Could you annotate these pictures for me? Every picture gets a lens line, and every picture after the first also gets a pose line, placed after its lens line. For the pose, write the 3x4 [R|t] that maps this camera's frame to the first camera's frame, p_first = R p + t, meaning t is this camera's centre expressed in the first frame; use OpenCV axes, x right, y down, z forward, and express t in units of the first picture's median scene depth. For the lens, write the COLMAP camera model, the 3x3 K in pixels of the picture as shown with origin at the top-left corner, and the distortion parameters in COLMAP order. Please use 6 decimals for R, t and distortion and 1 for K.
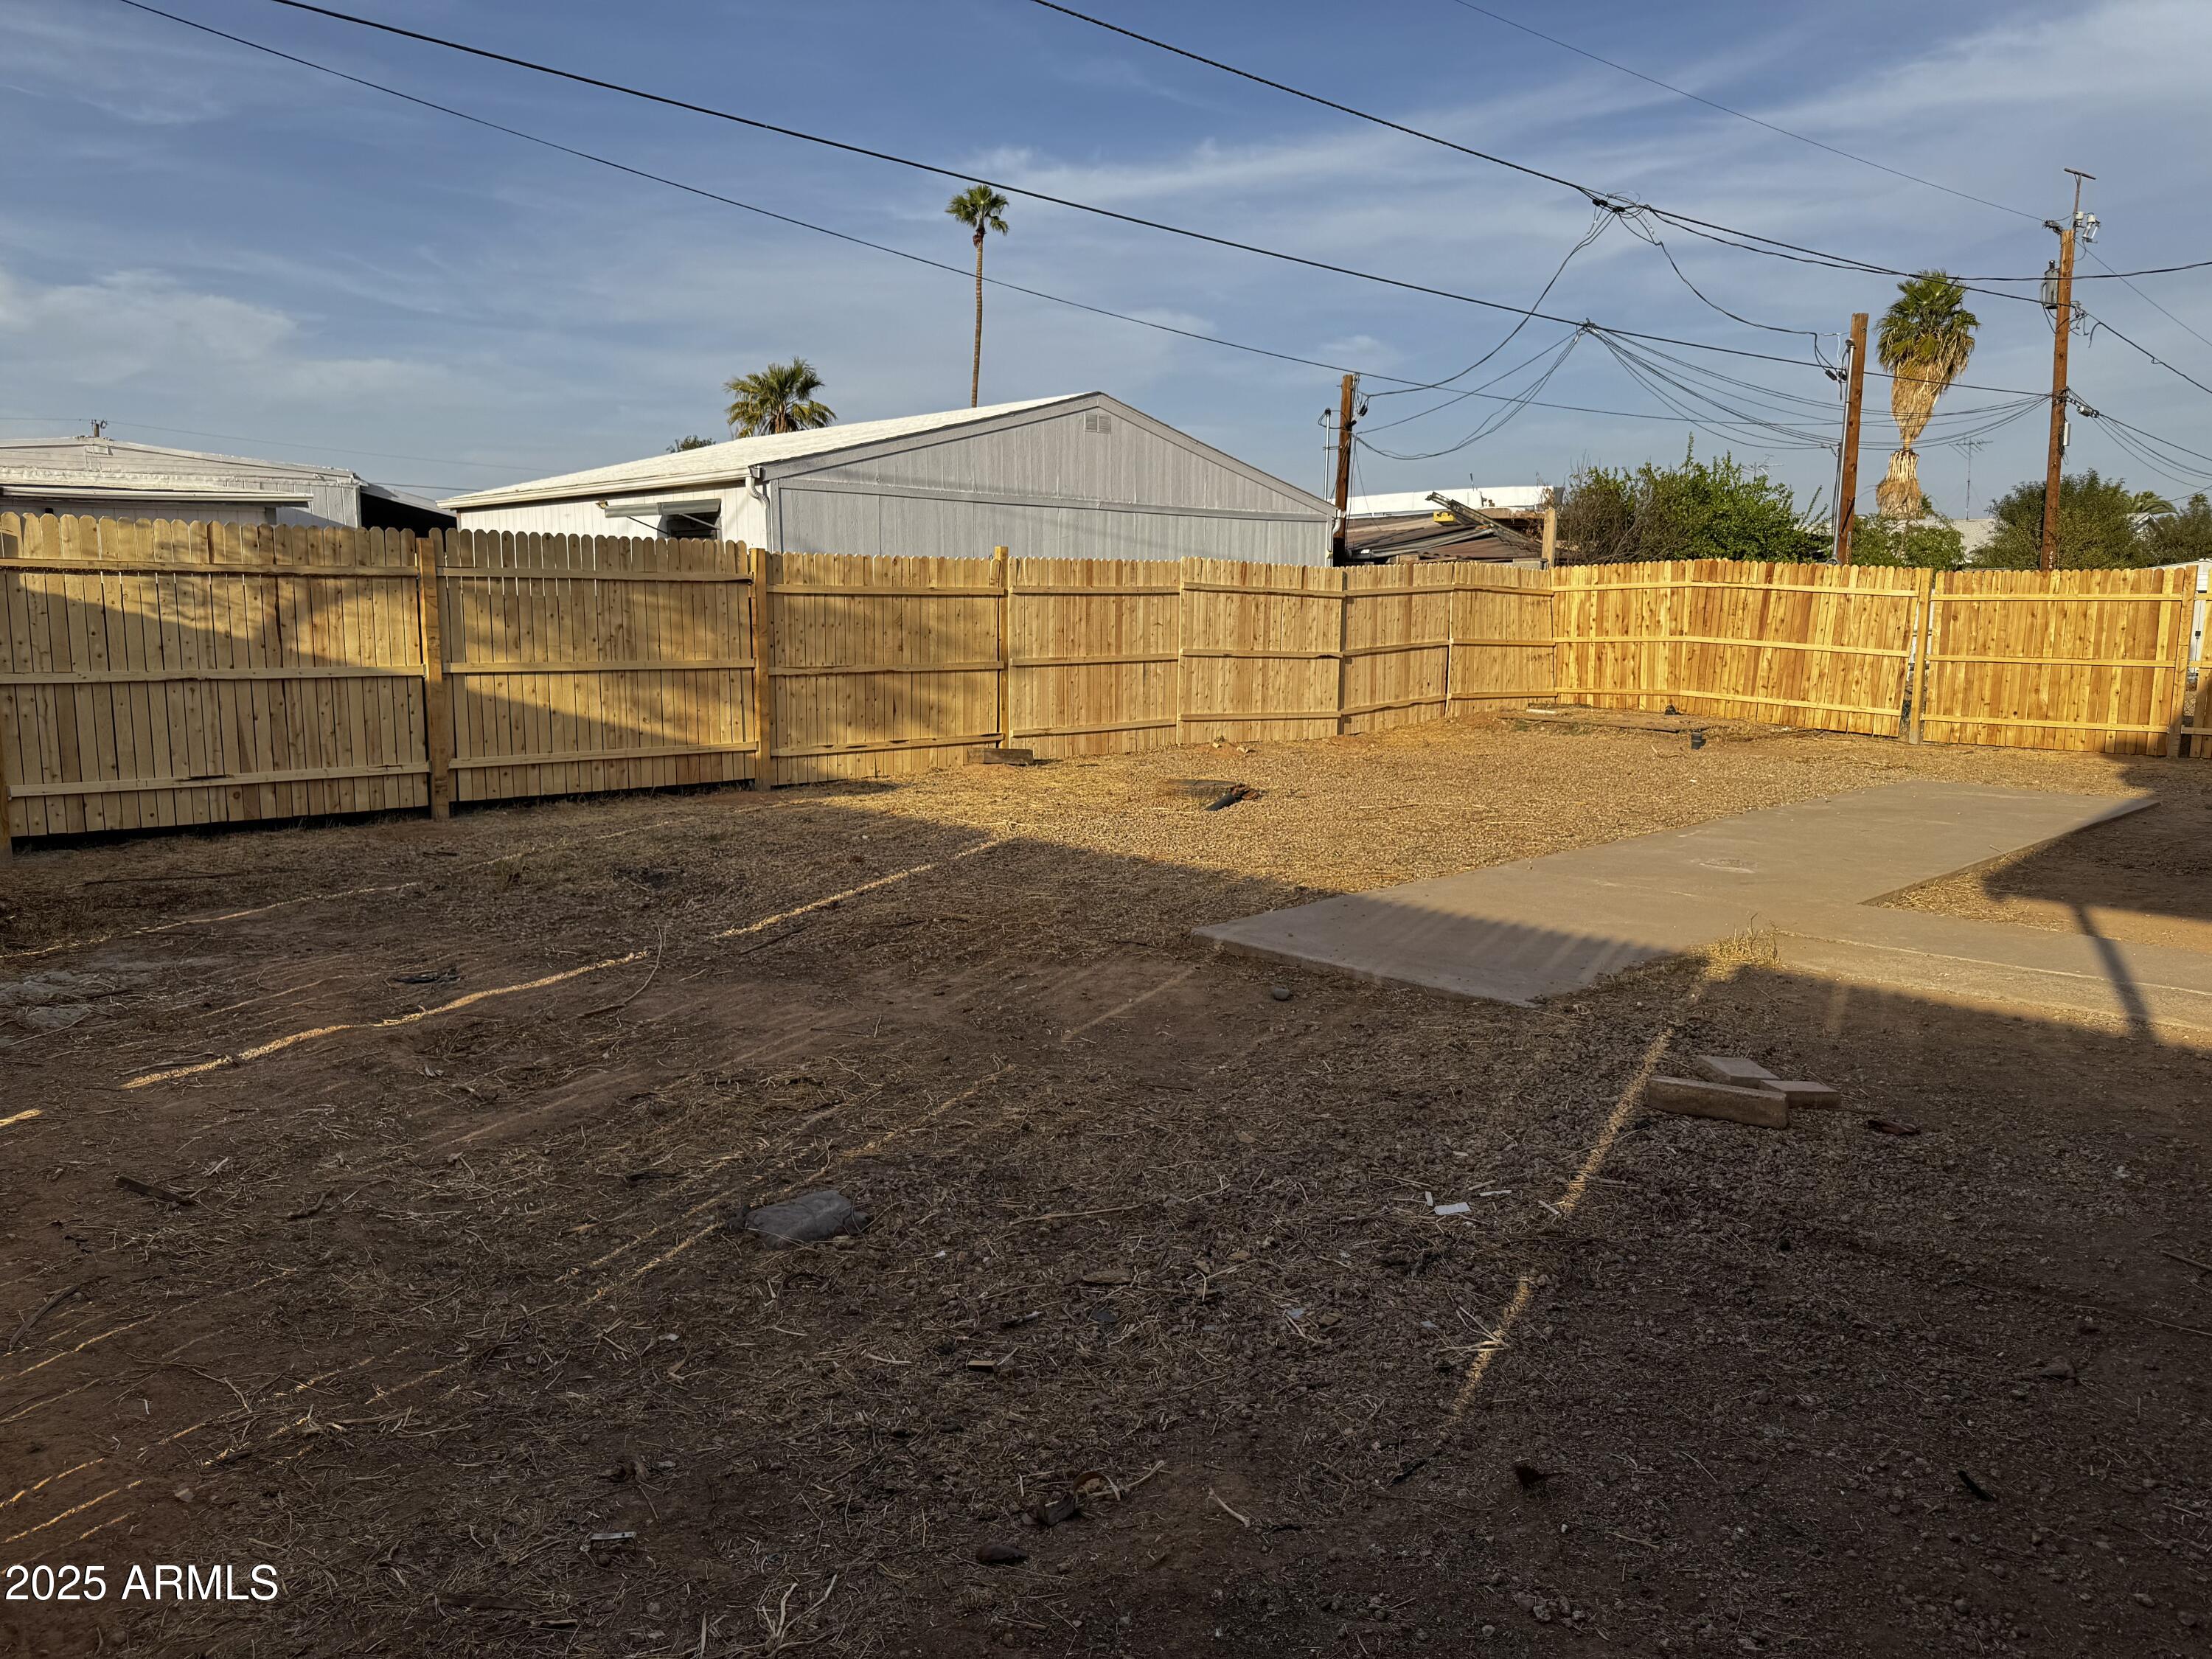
lens RADIAL K [[1556.7, 0, 1106.7], [0, 1556.7, 827.0], [0, 0, 1]] dist [0.085416, -0.129982]
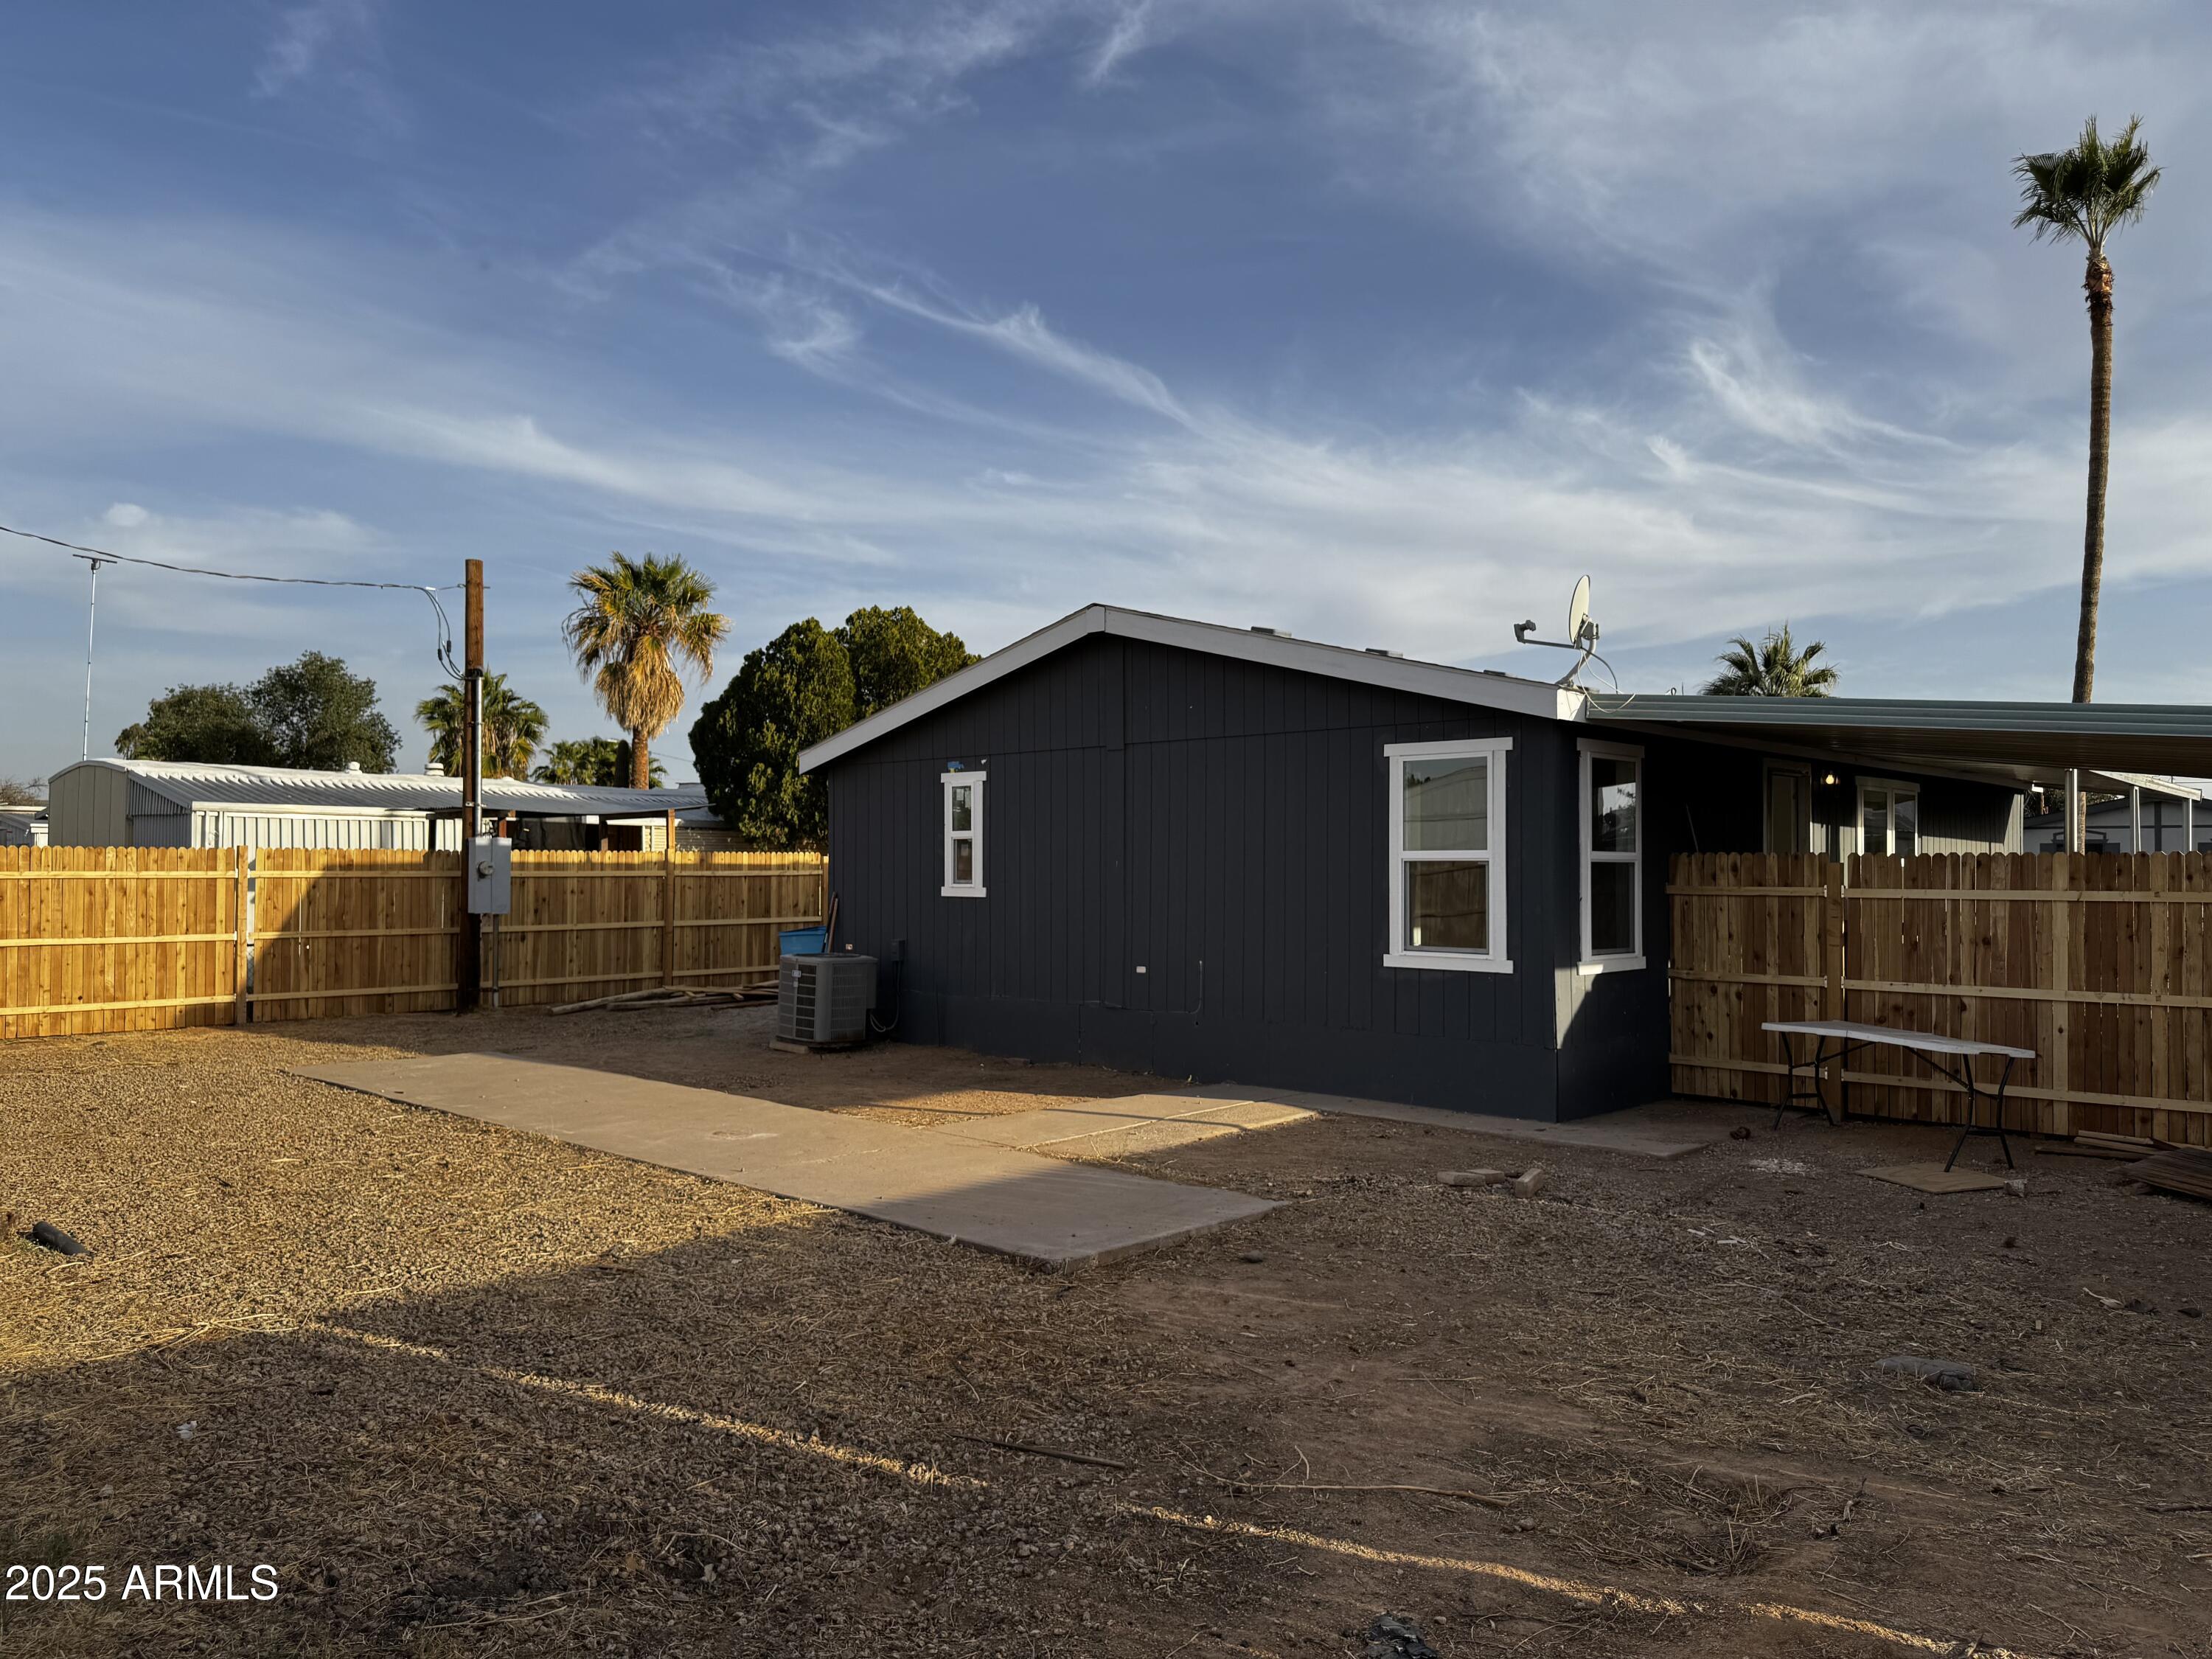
lens RADIAL K [[1556.7, 0, 1106.7], [0, 1556.7, 827.0], [0, 0, 1]] dist [0.085416, -0.129982]
pose [[-0.069094, 0.021351, 0.997382, -0.372429], [0.138018, 0.990361, -0.011640, -0.073123], [-0.988017, 0.136853, -0.071375, 0.426985]]
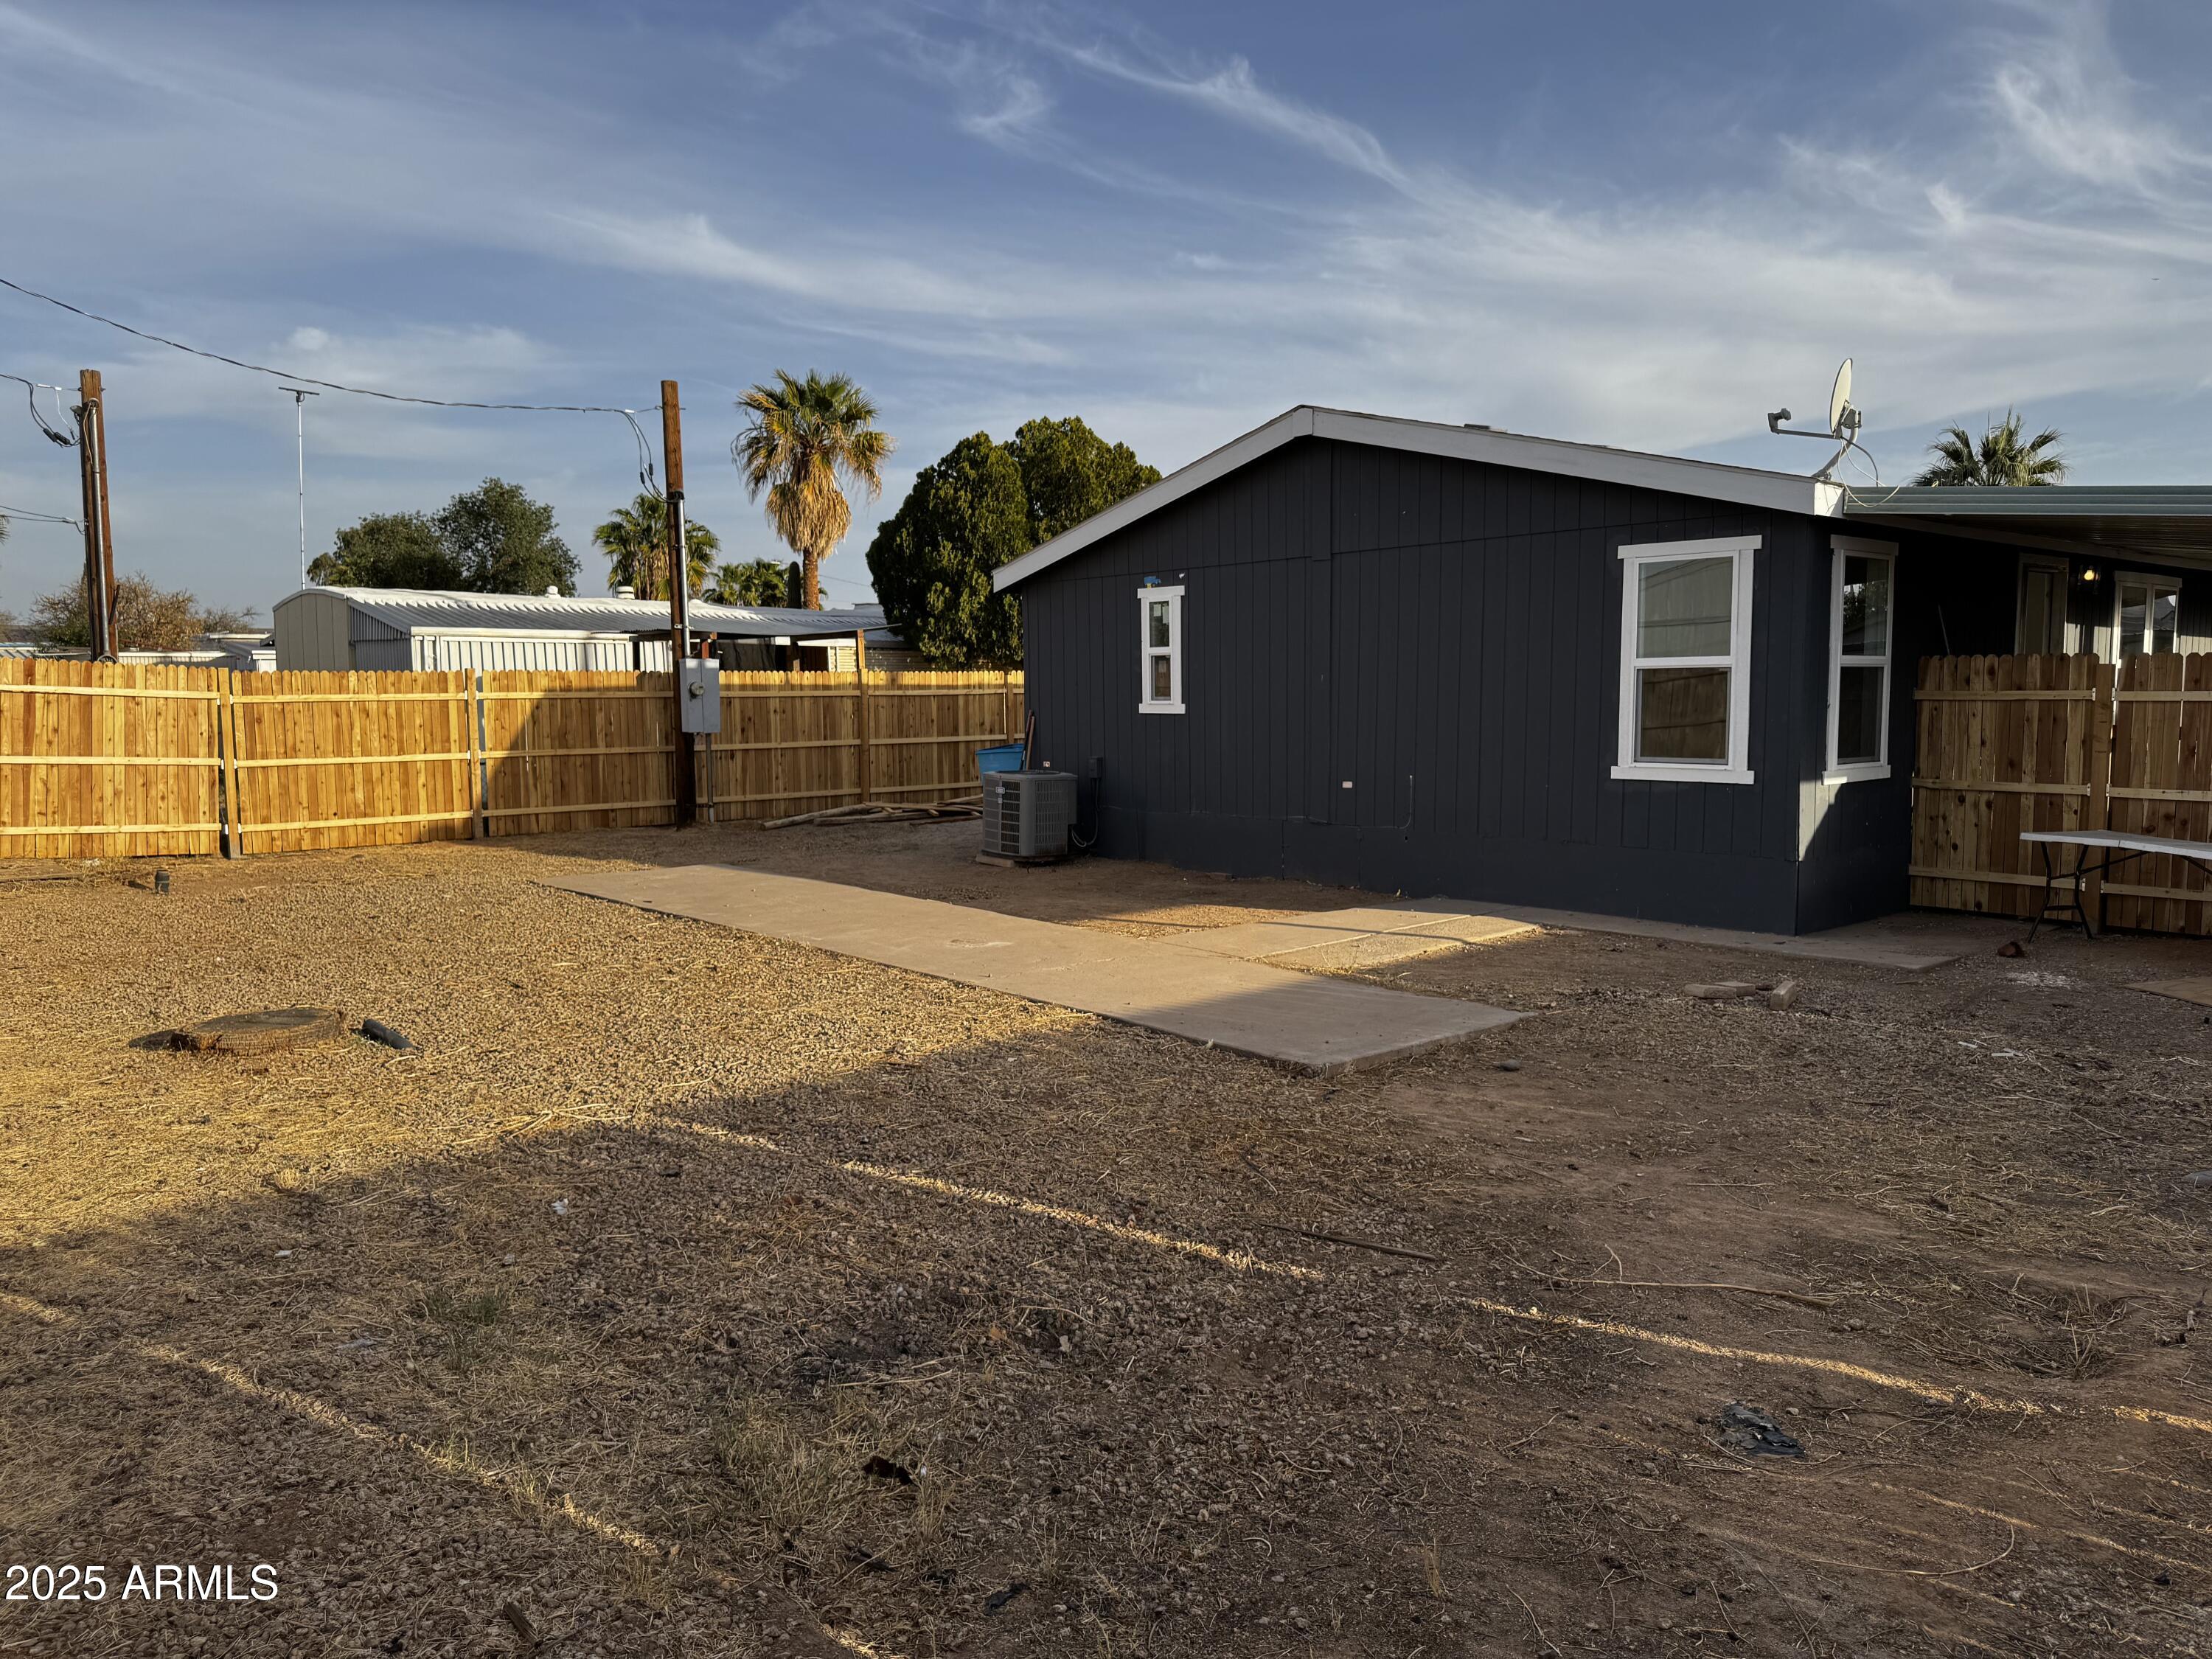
lens RADIAL K [[1548.7, 0, 1099.4], [0, 1548.7, 839.8], [0, 0, 1]] dist [0.099640, -0.143901]
pose [[0.028699, -0.104236, 0.994138, -0.371281], [0.150624, 0.983643, 0.098788, -0.076875], [-0.988175, 0.146906, 0.043930, 0.455919]]
